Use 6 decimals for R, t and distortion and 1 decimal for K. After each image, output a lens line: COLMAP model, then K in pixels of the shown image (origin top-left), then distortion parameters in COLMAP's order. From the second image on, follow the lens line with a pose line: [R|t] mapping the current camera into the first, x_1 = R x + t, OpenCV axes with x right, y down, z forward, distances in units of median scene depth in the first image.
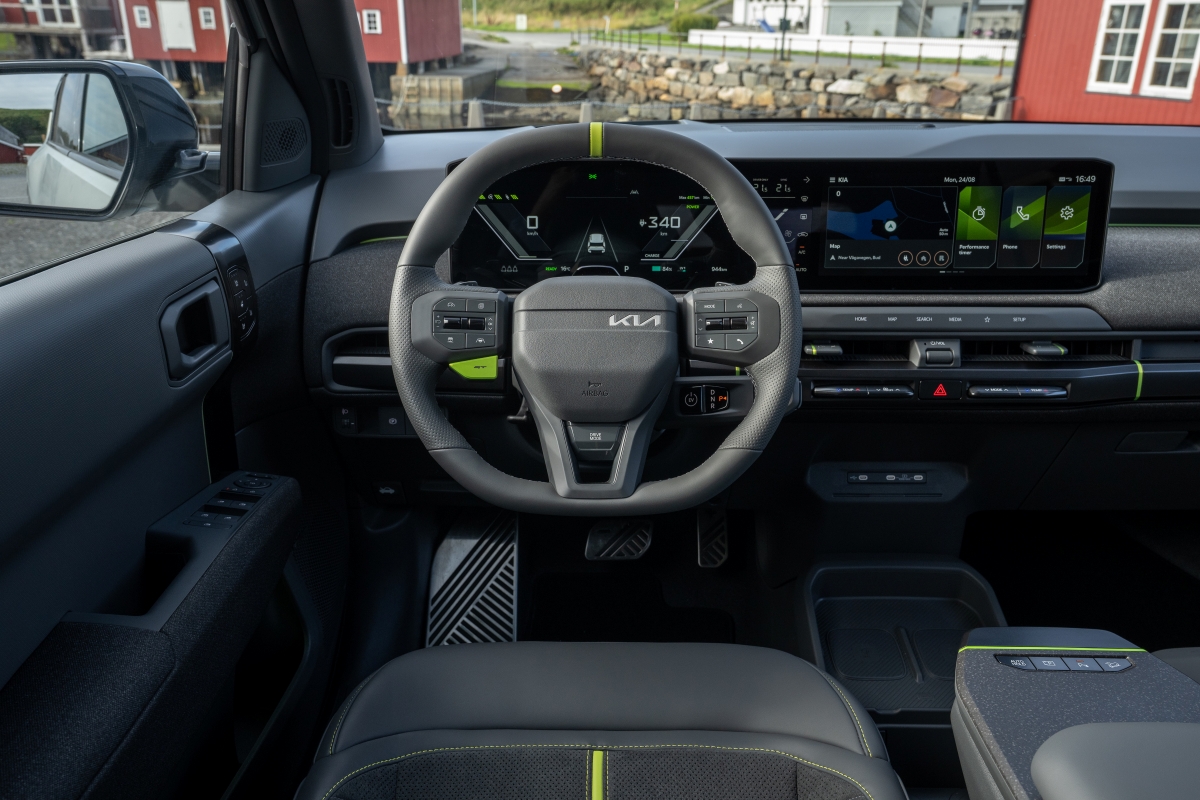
lens RADIAL K [[991.8, 0, 591.8], [0, 991.8, 399.9], [0, 0, 1]] dist [0.018519, 0.052630]
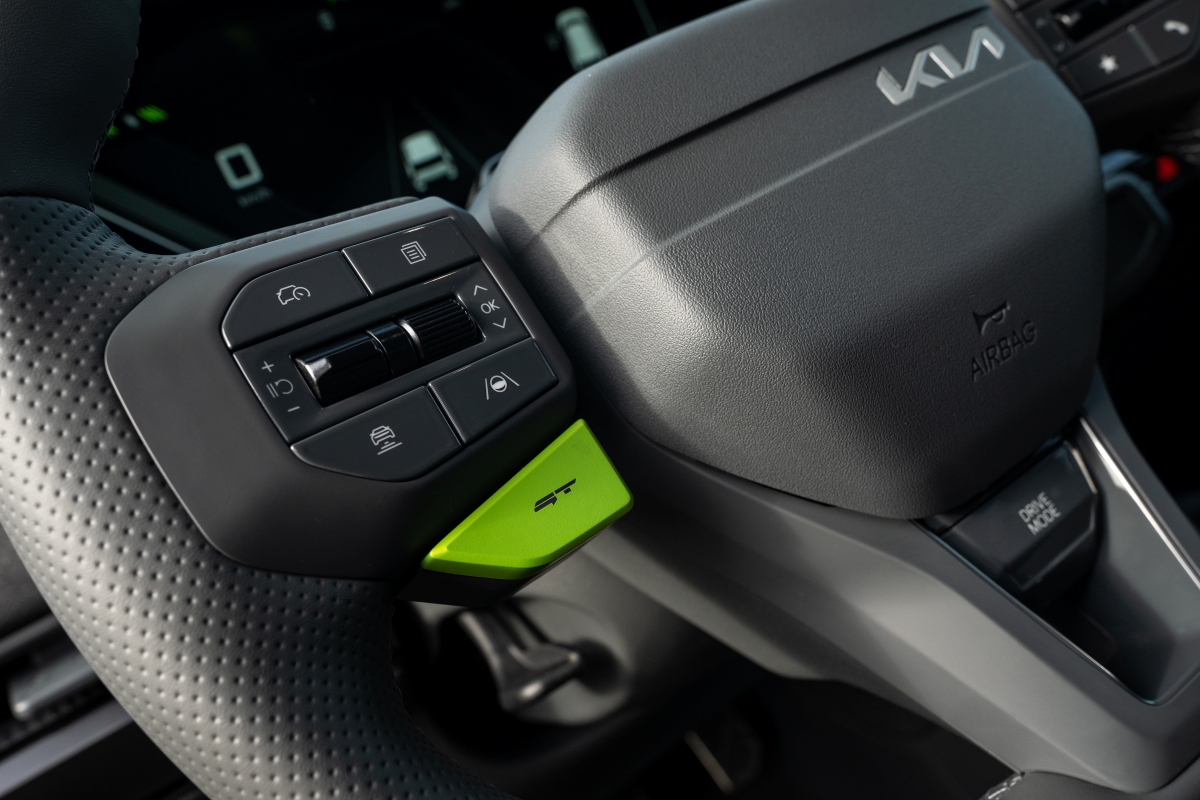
lens RADIAL K [[1109.4, 0, 608.9], [0, 1109.4, 400.4], [0, 0, 1]] dist [0.017024, 0.000000]
pose [[0.773878, -0.438814, 0.456678, -0.169592], [0.517662, 0.853689, -0.056925, -0.025339], [-0.364882, 0.280458, 0.887809, 0.643668]]
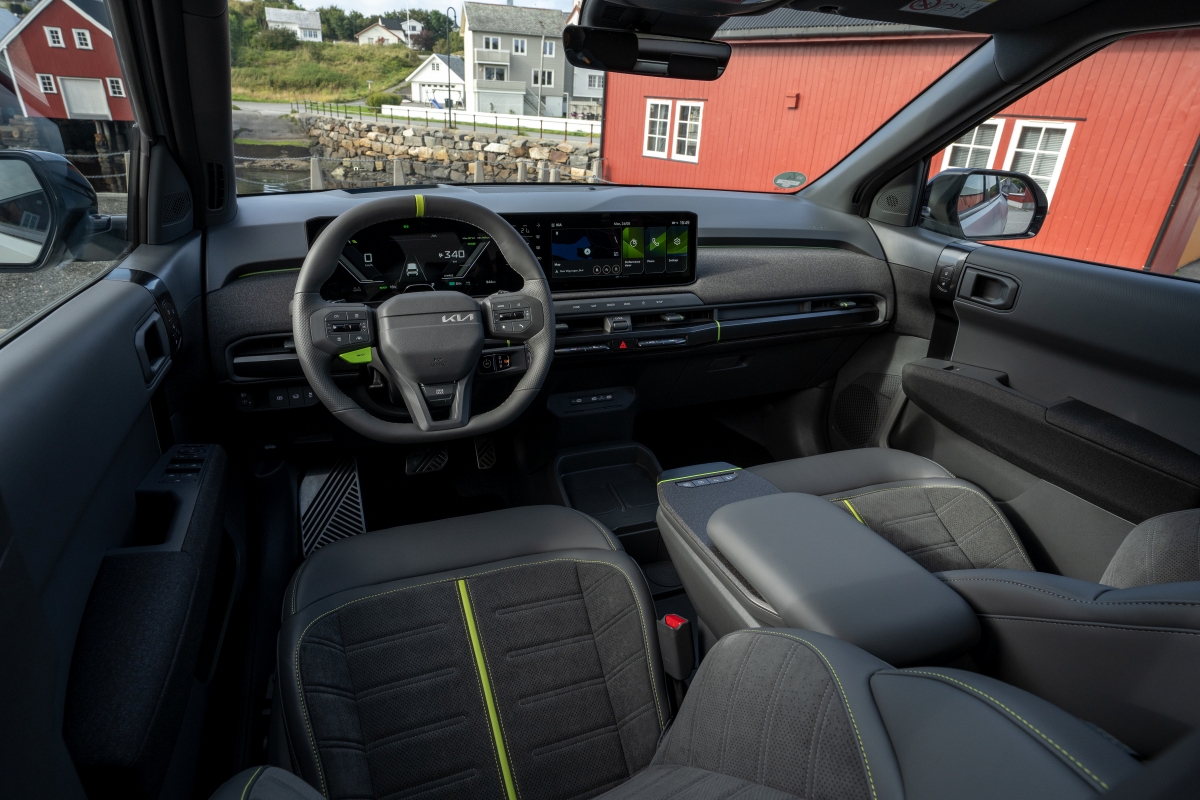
lens RADIAL K [[672.3, 0, 589.8], [0, 672.3, 405.0], [0, 0, 1]] dist [-0.020186, 0.004584]
pose [[0.931831, -0.115238, 0.344108, -0.123069], [0.093118, 0.992420, 0.080192, -0.005339], [-0.350741, -0.042683, 0.935499, -0.091559]]
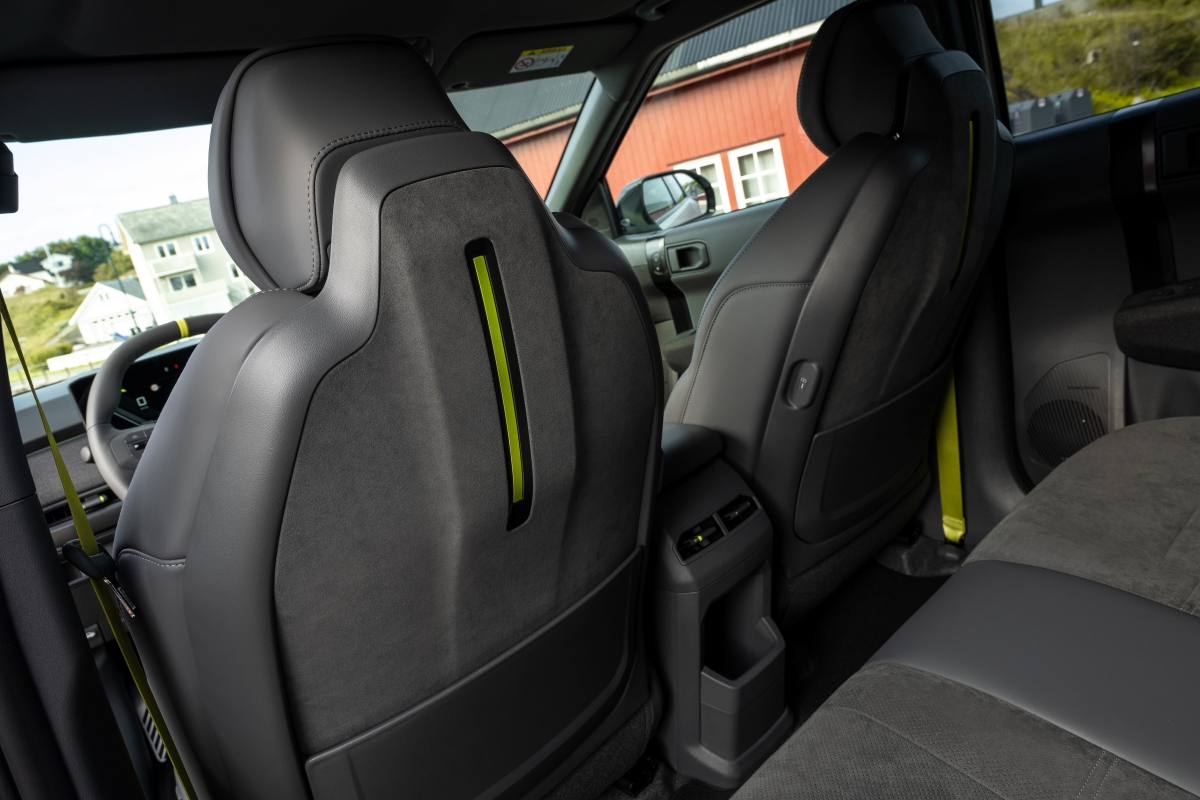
lens RADIAL K [[793.1, 0, 595.2], [0, 793.1, 406.1], [0, 0, 1]] dist [0.003931, 0.005418]
pose [[0.723914, -0.353070, 0.592697, -0.291717], [0.469442, 0.881648, -0.048174, 0.231842], [-0.505541, 0.313111, 0.803984, -0.392321]]
